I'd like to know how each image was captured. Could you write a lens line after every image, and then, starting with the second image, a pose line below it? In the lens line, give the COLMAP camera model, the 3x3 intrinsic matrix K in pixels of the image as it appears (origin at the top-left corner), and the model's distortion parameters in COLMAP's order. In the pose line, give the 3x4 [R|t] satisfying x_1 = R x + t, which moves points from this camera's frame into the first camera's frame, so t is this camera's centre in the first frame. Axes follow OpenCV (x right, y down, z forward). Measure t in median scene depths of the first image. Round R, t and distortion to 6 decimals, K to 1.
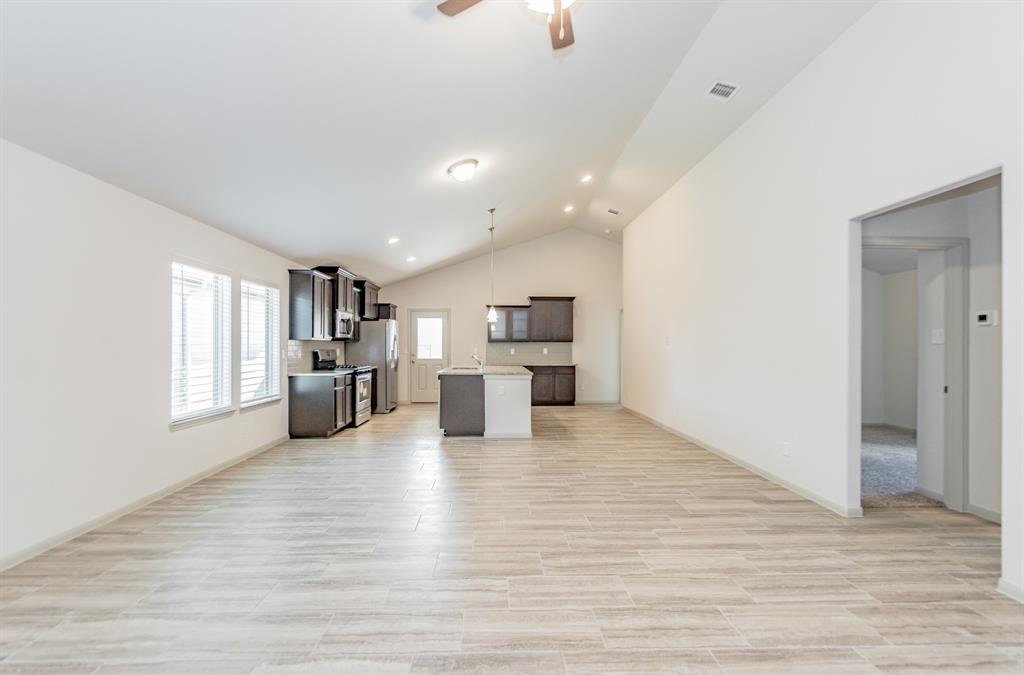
lens RADIAL K [[462.3, 0, 510.5], [0, 462.3, 343.7], [0, 0, 1]] dist [0.003729, -0.000803]
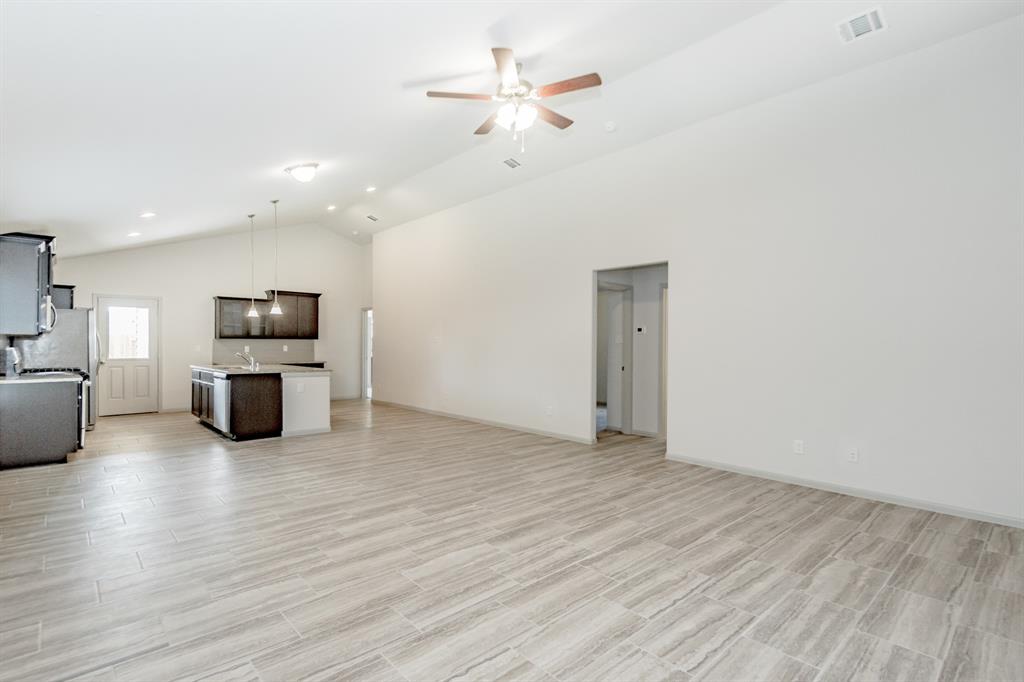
lens RADIAL K [[494.8, 0, 505.9], [0, 494.8, 340.6], [0, 0, 1]] dist [0.002624, -0.000754]
pose [[0.762351, 0.007743, 0.647118, -0.476971], [-0.007299, 0.999968, -0.003365, -0.000323], [-0.647123, -0.002158, 0.762382, -0.127480]]
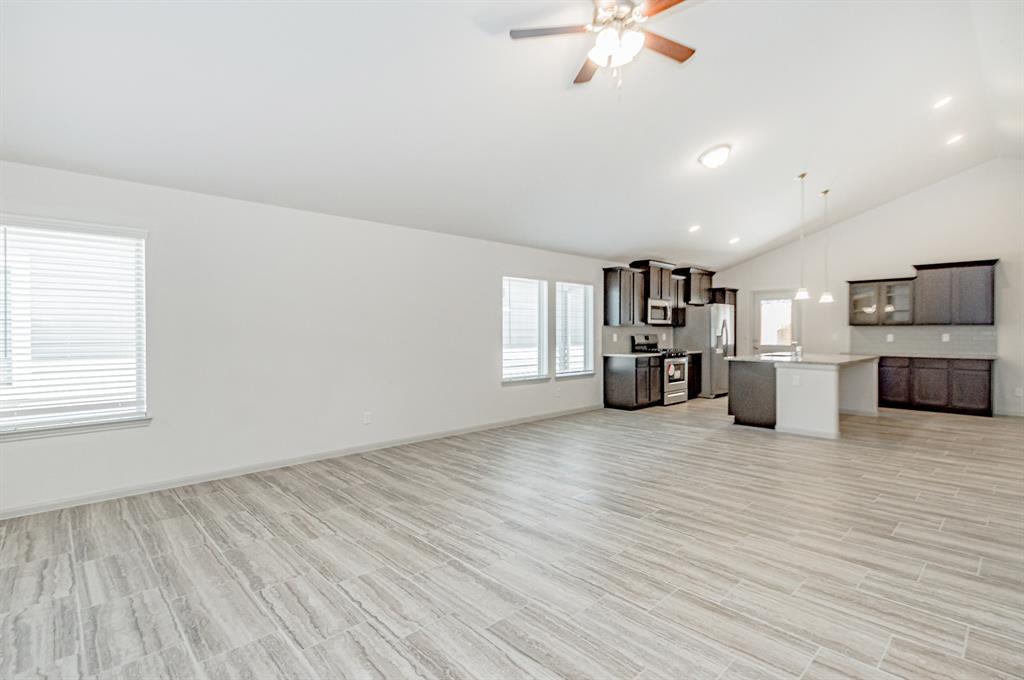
lens RADIAL K [[494.8, 0, 505.9], [0, 494.8, 339.6], [0, 0, 1]] dist [0.002624, -0.000754]
pose [[0.657129, 0.011816, -0.753686, 0.419840], [0.004521, 0.999797, 0.019616, 0.000816], [0.753765, -0.016298, 0.656942, -0.057698]]
